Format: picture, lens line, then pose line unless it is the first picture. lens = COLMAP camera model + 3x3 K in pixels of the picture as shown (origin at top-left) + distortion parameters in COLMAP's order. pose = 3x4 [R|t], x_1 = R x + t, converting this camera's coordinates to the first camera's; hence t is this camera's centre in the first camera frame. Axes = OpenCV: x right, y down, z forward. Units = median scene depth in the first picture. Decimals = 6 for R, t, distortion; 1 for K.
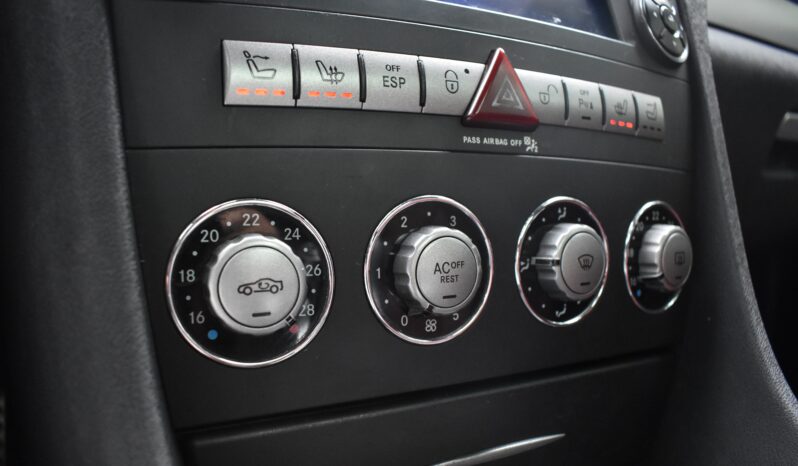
lens RADIAL K [[620.1, 0, 400.3], [0, 620.1, 252.7], [0, 0, 1]] dist [-0.098808, 0.015959]
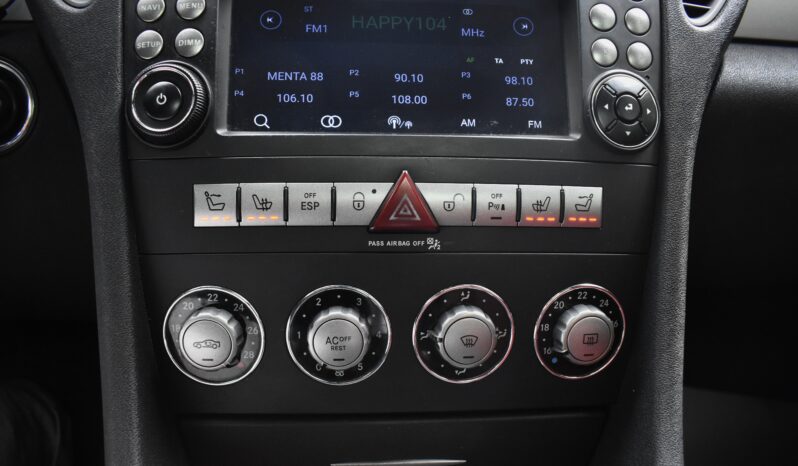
lens RADIAL K [[620.1, 0, 400.3], [0, 620.1, 252.7], [0, 0, 1]] dist [-0.098808, 0.015959]
pose [[0.907349, 0.108378, -0.406168, 0.701246], [-0.047665, 0.986488, 0.156746, -0.371347], [0.417667, -0.122863, 0.900255, -0.179535]]
